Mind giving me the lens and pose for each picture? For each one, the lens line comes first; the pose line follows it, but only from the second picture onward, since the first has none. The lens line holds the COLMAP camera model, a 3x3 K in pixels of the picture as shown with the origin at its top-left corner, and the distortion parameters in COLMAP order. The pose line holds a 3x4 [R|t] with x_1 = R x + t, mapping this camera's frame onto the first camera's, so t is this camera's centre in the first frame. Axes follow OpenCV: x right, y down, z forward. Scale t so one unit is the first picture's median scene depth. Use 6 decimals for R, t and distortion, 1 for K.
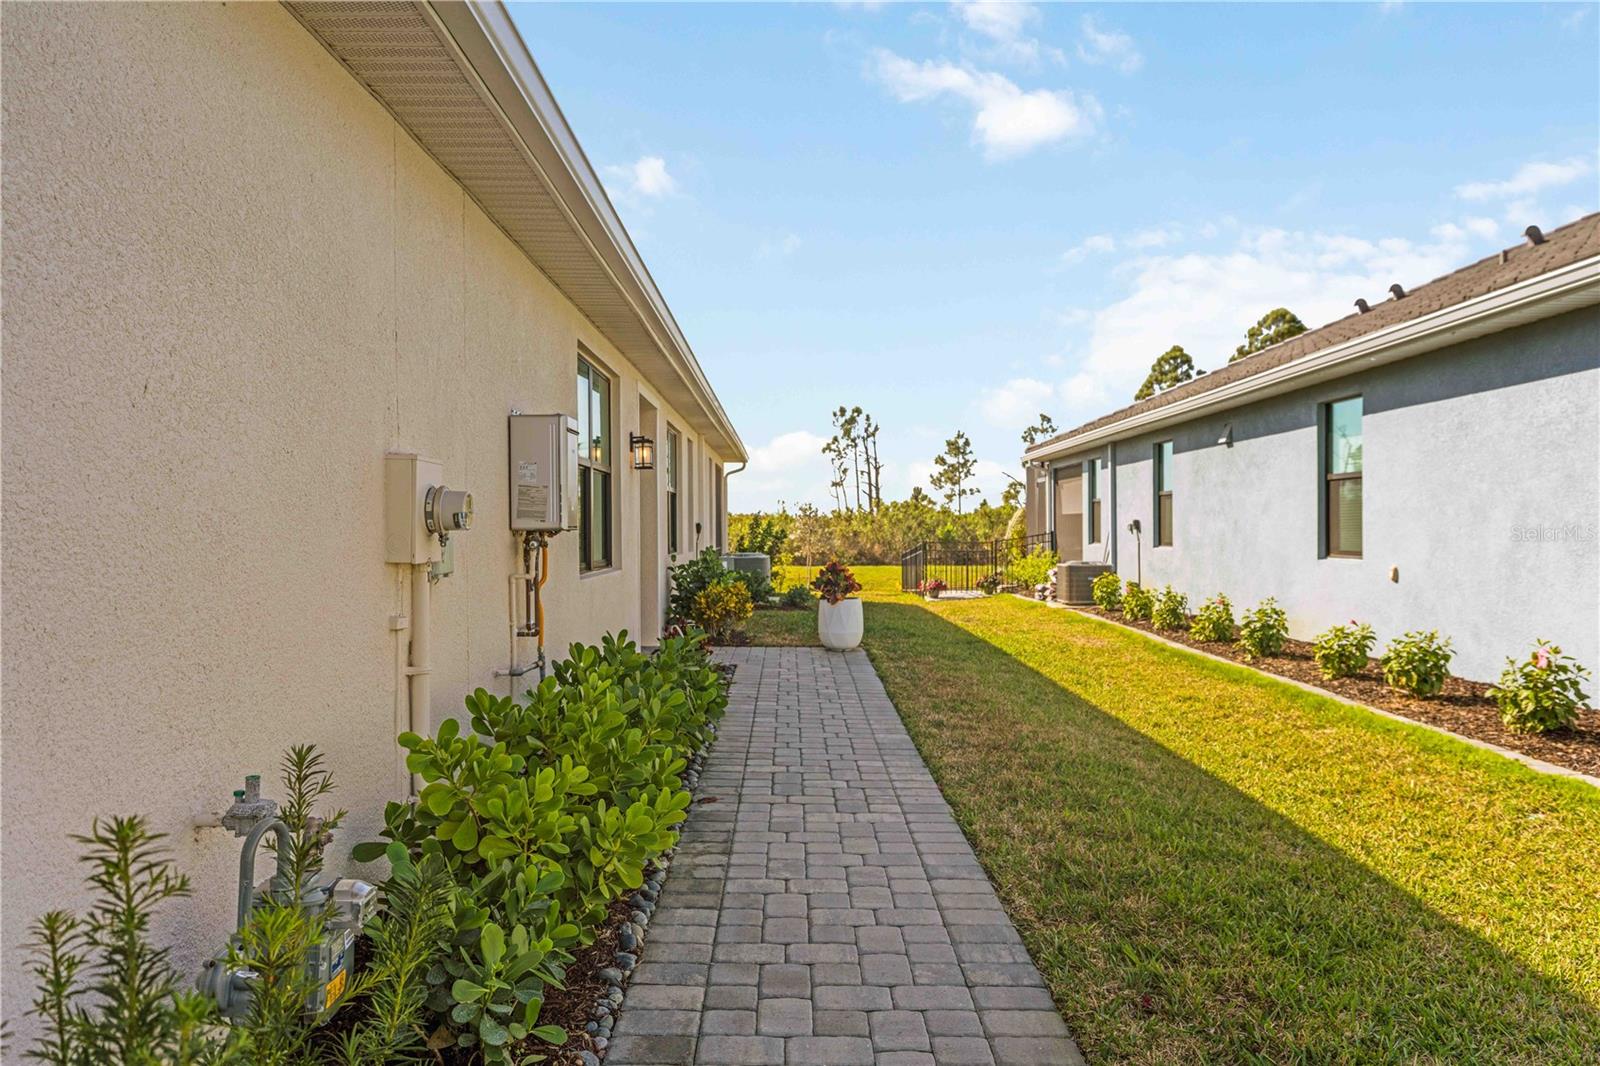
lens RADIAL K [[1102.1, 0, 798.2], [0, 1102.1, 533.4], [0, 0, 1]] dist [0.001016, -0.003661]
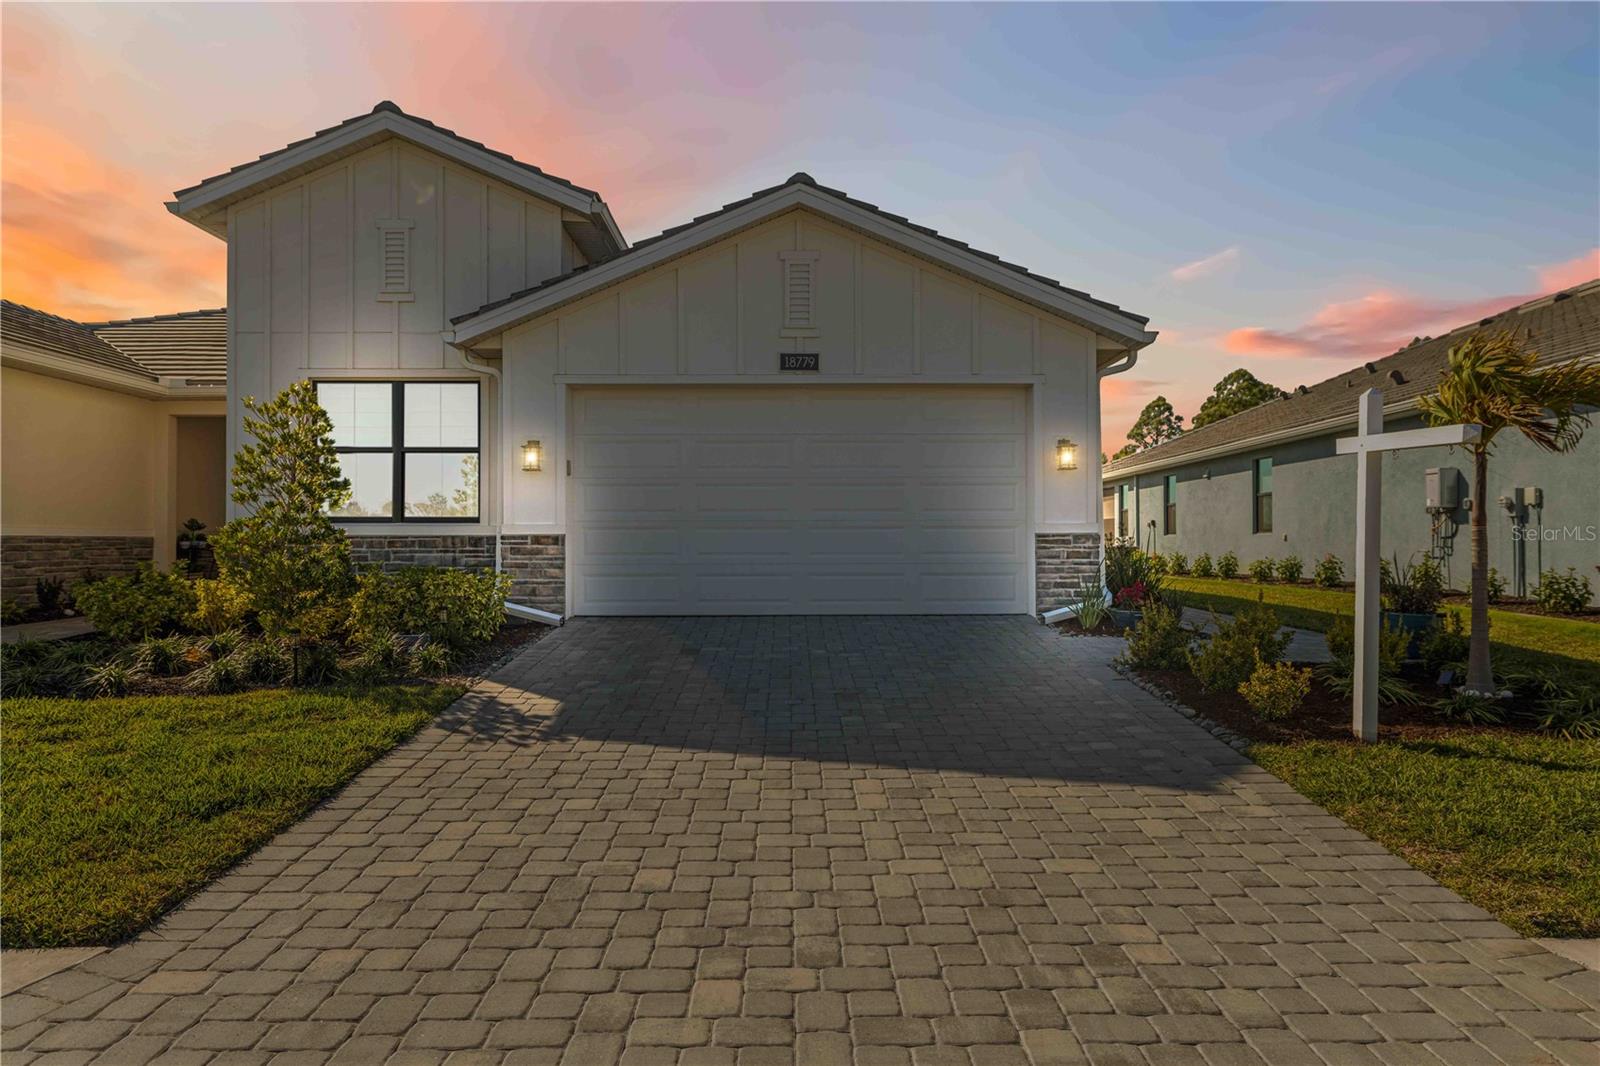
lens RADIAL K [[1005.3, 0, 798.8], [0, 1005.3, 536.3], [0, 0, 1]] dist [0.006737, 0.000790]
pose [[0.999981, 0.004364, -0.004363, -0.255417], [-0.004423, 0.999899, -0.013543, 0.038609], [0.004304, 0.013562, 0.999899, -0.611932]]
